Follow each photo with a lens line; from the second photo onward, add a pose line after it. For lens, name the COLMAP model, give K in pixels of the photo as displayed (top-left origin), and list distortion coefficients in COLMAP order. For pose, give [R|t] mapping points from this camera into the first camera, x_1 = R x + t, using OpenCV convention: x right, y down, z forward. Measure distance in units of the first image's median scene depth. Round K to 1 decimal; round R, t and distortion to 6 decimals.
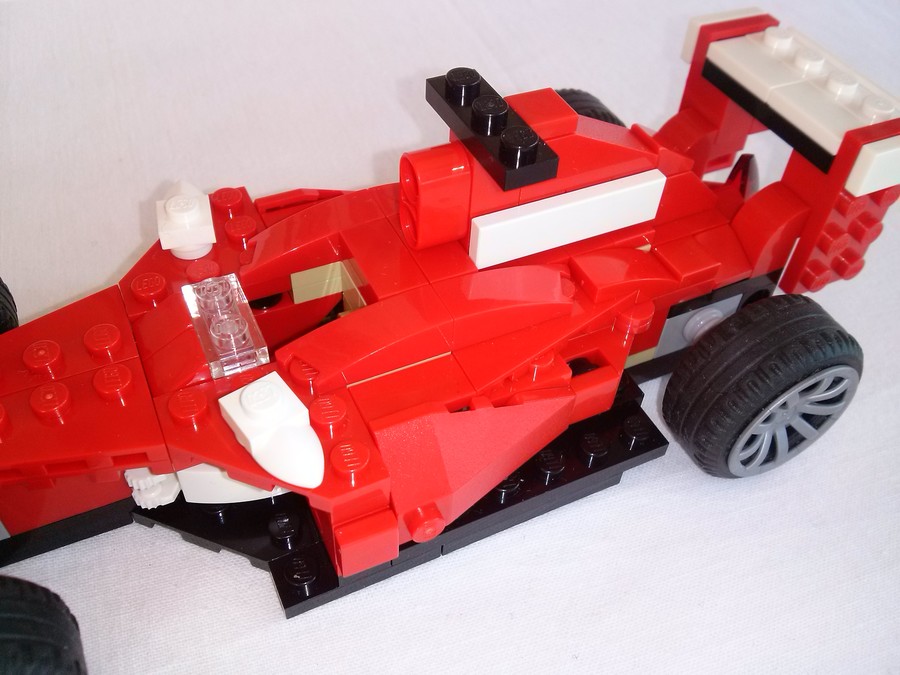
lens RADIAL K [[834.1, 0, 449.2], [0, 834.1, 335.0], [0, 0, 1]] dist [0.007532, 0.002763]
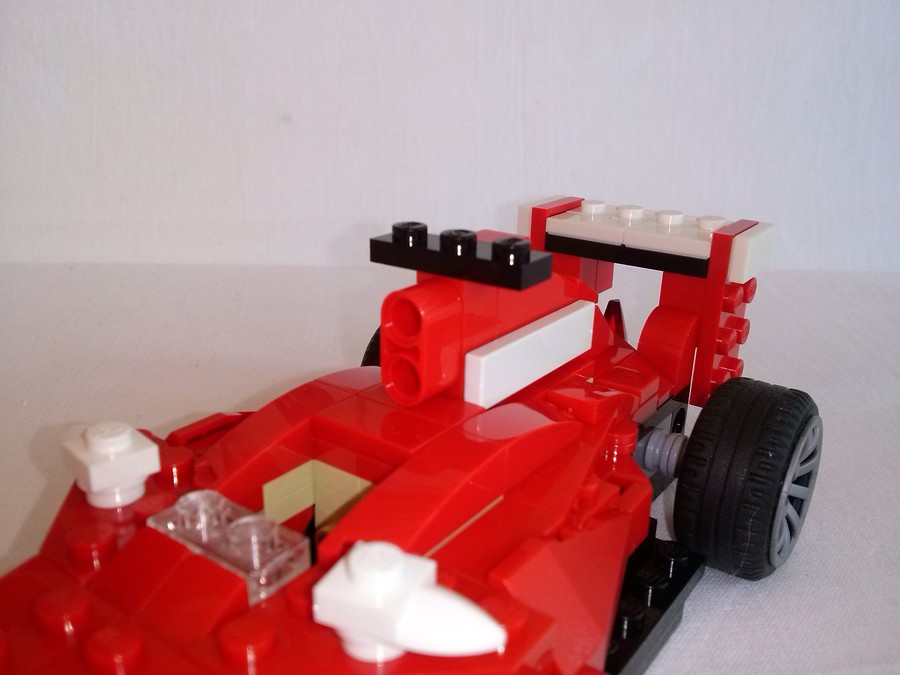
lens RADIAL K [[834.1, 0, 449.2], [0, 834.1, 335.0], [0, 0, 1]] dist [0.007532, 0.002763]
pose [[0.878719, -0.185421, 0.439855, -0.353724], [0.356933, 0.867069, -0.347549, 0.138604], [-0.316941, 0.462396, 0.828093, 0.225550]]
